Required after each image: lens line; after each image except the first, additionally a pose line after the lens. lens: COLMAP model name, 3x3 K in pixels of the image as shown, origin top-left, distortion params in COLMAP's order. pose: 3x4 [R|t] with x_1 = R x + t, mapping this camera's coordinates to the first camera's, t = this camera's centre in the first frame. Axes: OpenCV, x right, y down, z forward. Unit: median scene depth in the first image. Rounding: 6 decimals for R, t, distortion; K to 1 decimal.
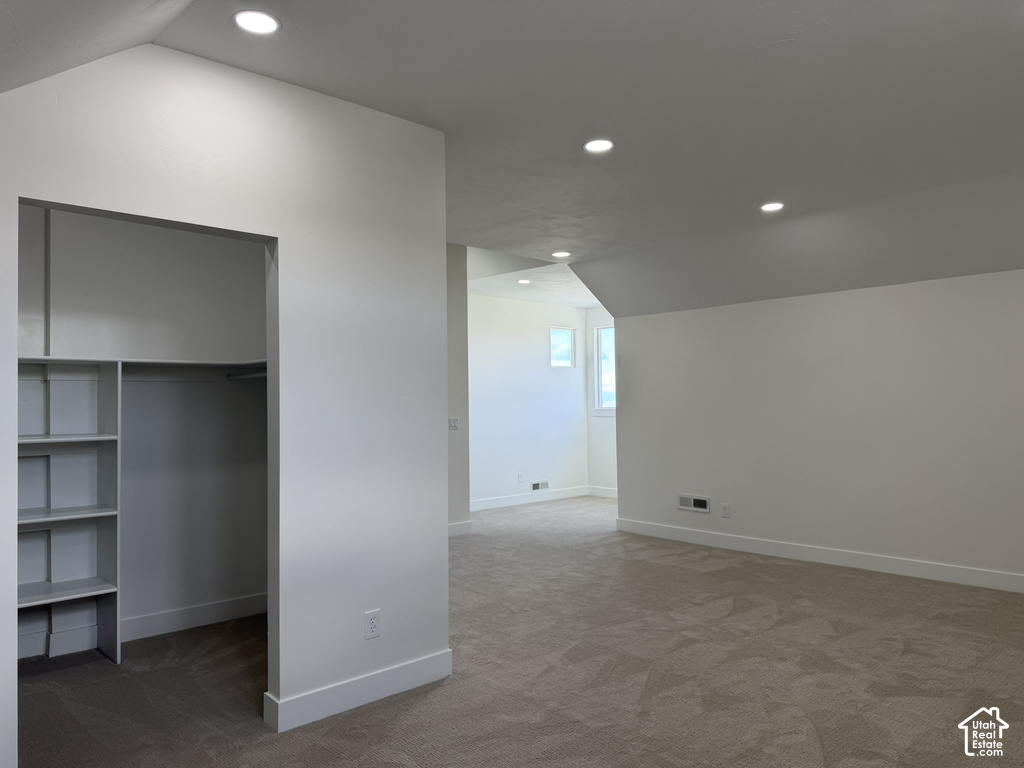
lens RADIAL K [[727.3, 0, 511.1], [0, 727.3, 384.1], [0, 0, 1]] dist [0.051514, -0.038001]
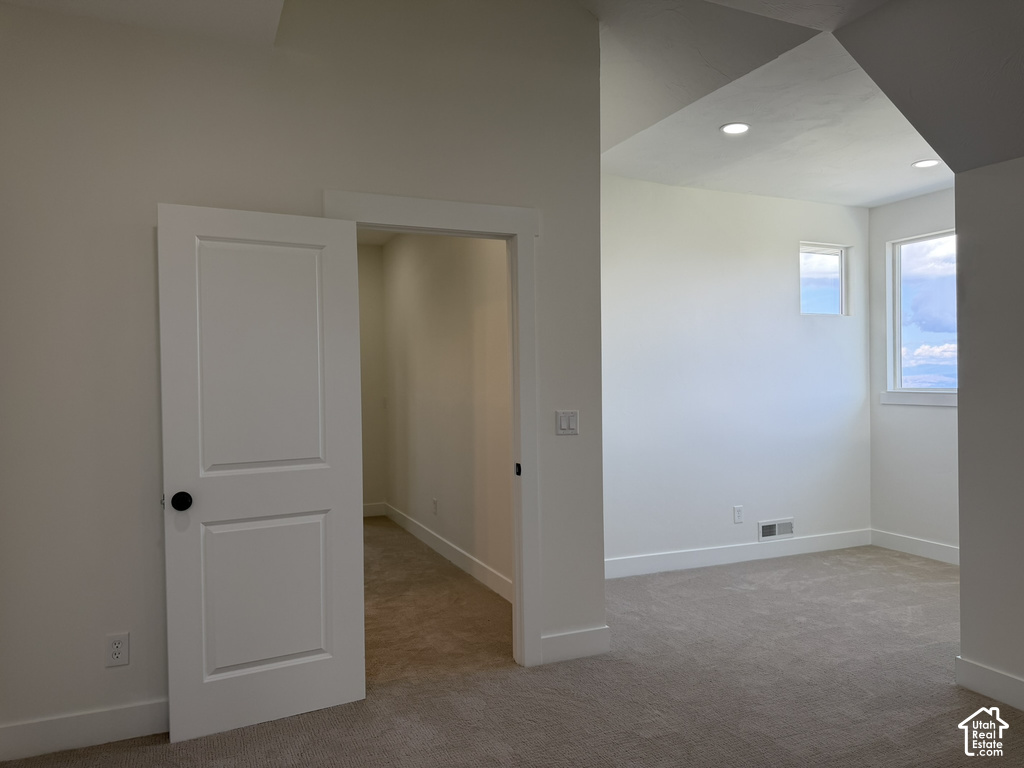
lens RADIAL K [[727.3, 0, 530.4], [0, 727.3, 391.2], [0, 0, 1]] dist [0.051514, -0.038001]
pose [[0.949950, 0.003207, -0.312384, 0.036131], [0.008767, 0.999280, 0.036918, 0.012751], [0.312278, -0.037809, 0.949238, 0.426493]]
